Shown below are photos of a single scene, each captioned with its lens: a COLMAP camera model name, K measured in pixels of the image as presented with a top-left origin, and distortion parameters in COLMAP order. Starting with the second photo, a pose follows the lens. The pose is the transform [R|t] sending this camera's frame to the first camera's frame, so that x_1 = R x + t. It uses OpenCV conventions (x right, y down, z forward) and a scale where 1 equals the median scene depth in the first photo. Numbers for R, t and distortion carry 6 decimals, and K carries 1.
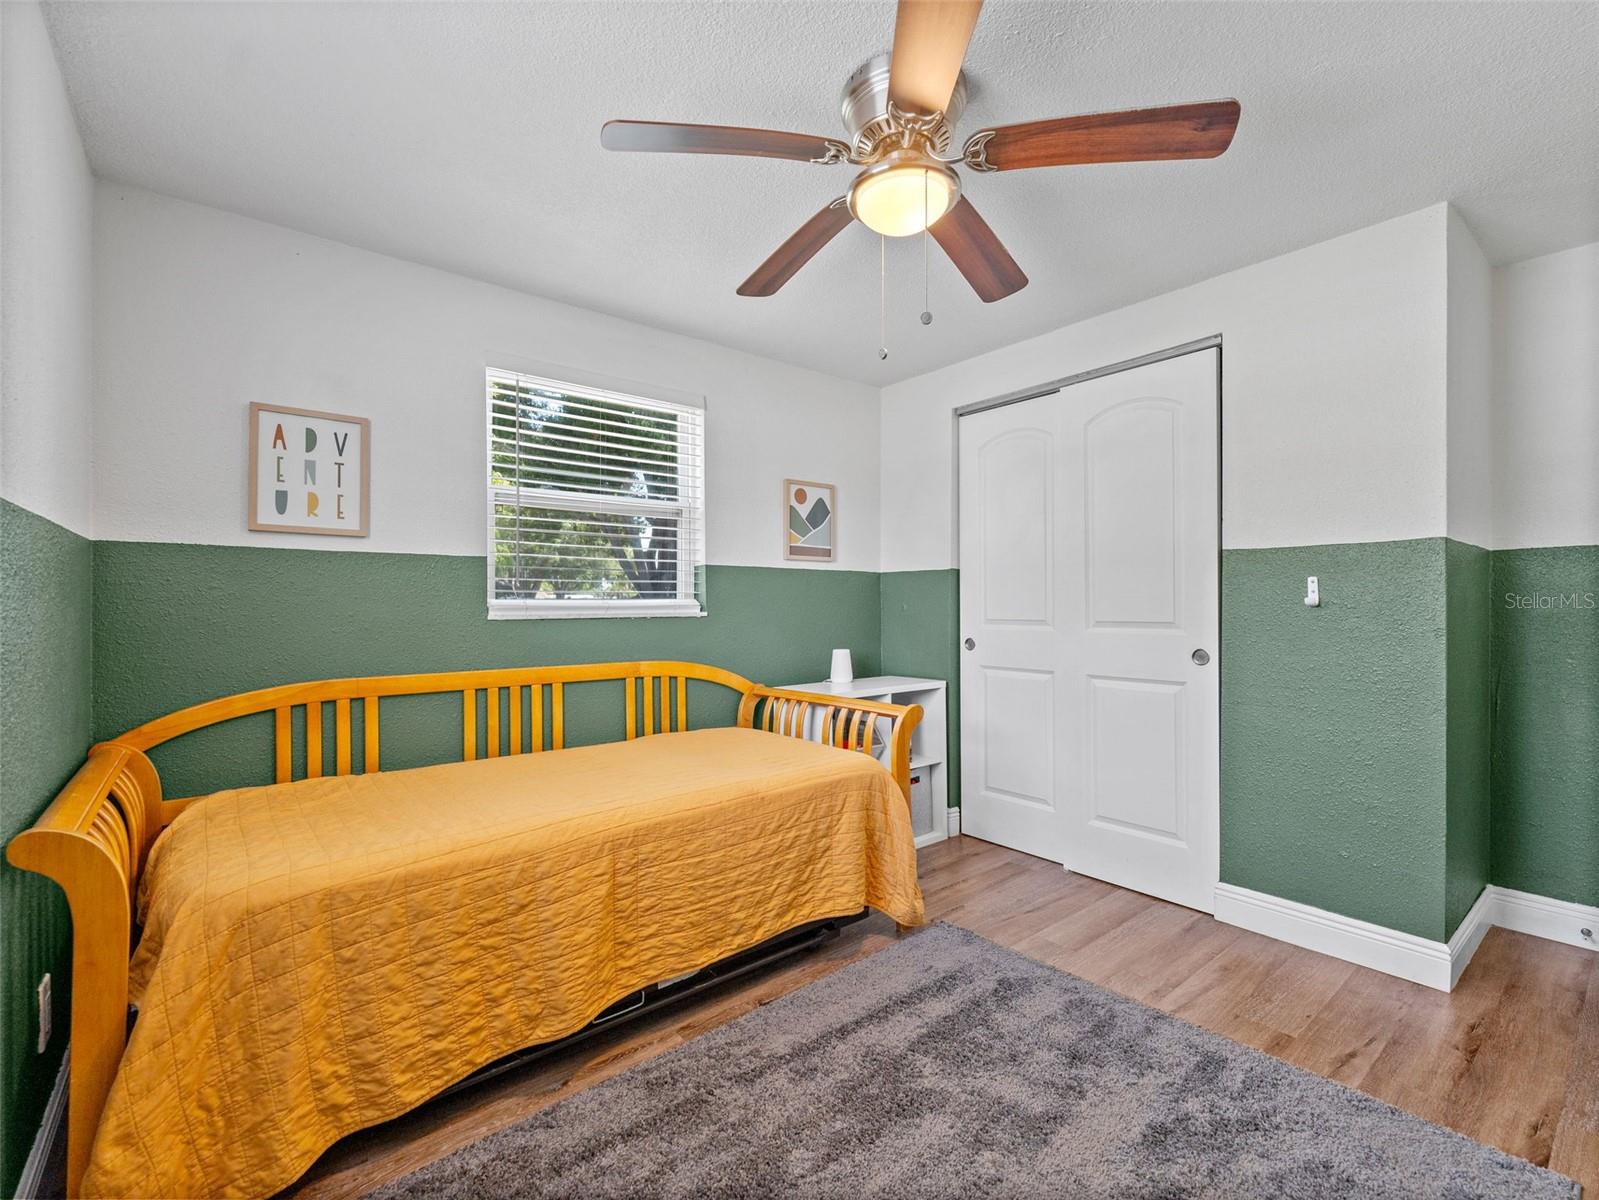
lens RADIAL K [[710.0, 0, 799.5], [0, 710.0, 600.0], [0, 0, 1]] dist [0.000308, -0.000507]
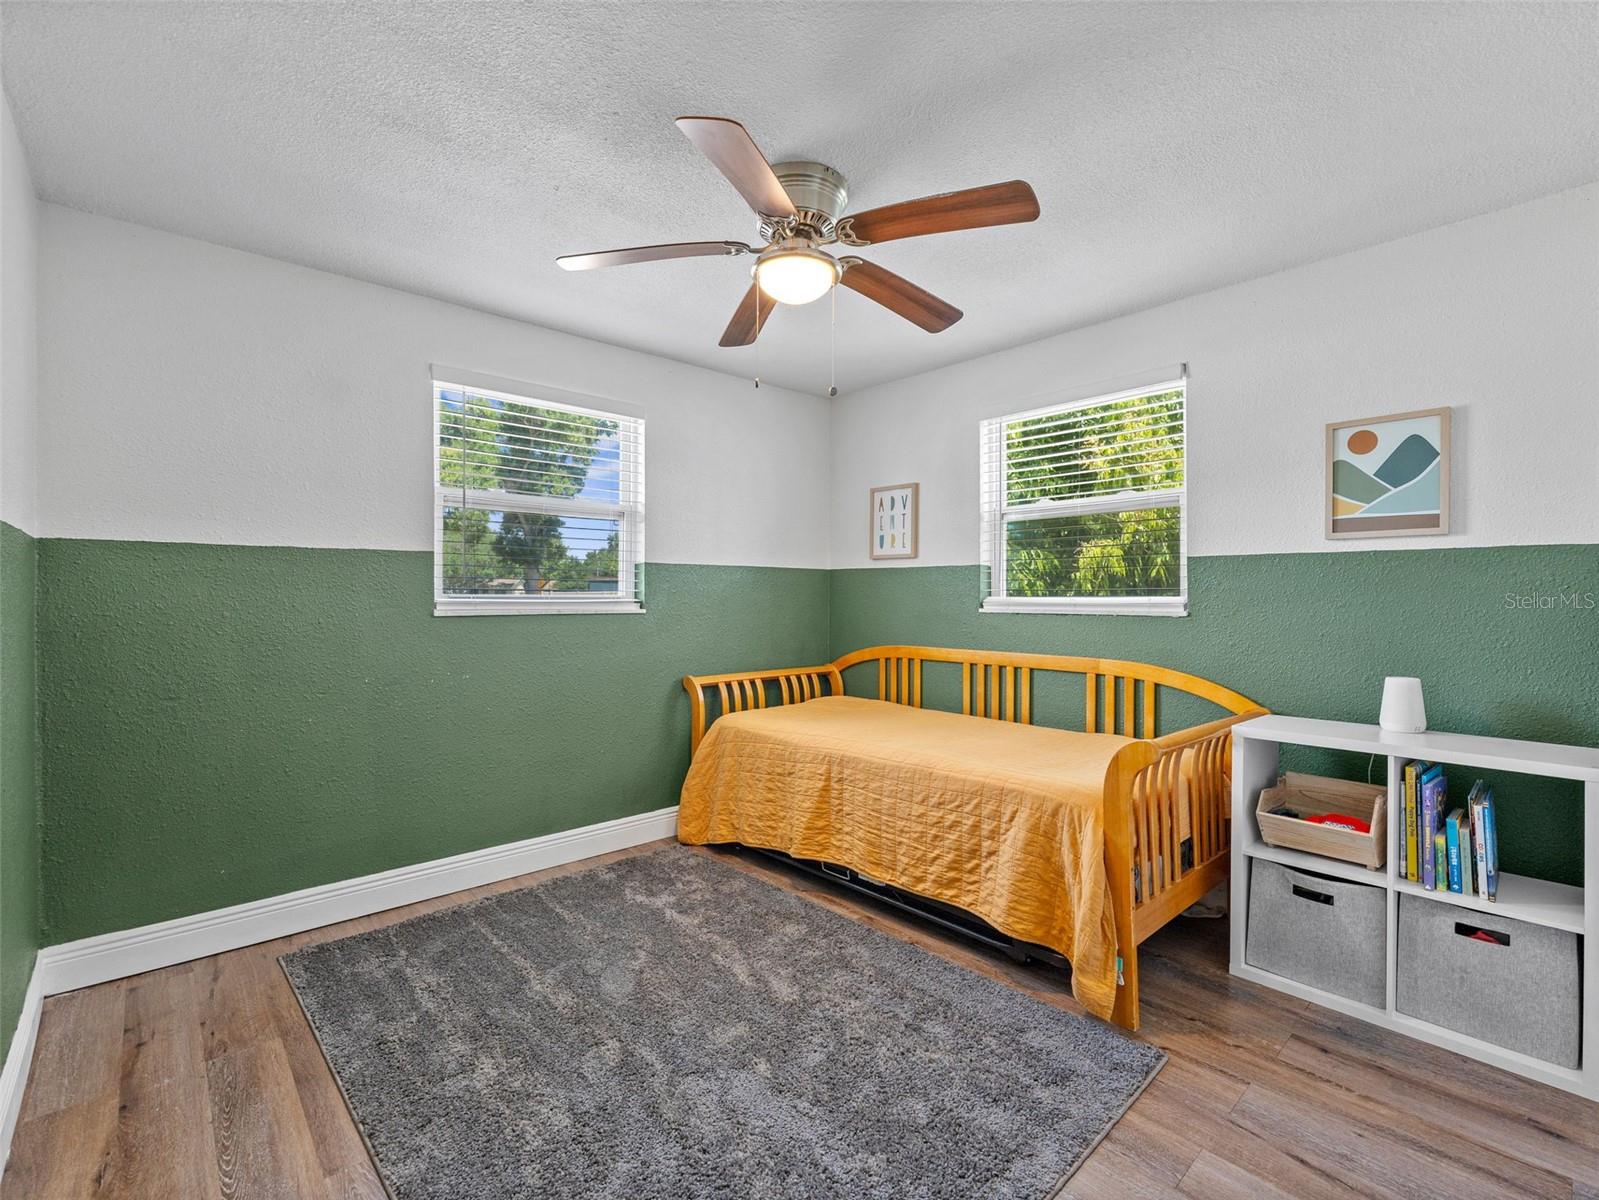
lens RADIAL K [[710.0, 0, 799.5], [0, 710.0, 600.0], [0, 0, 1]] dist [0.000308, -0.000507]
pose [[0.062024, 0.005598, -0.998059, 1.004498], [0.001417, 0.999983, 0.005697, -0.003768], [0.998074, -0.001768, 0.062015, 0.679140]]
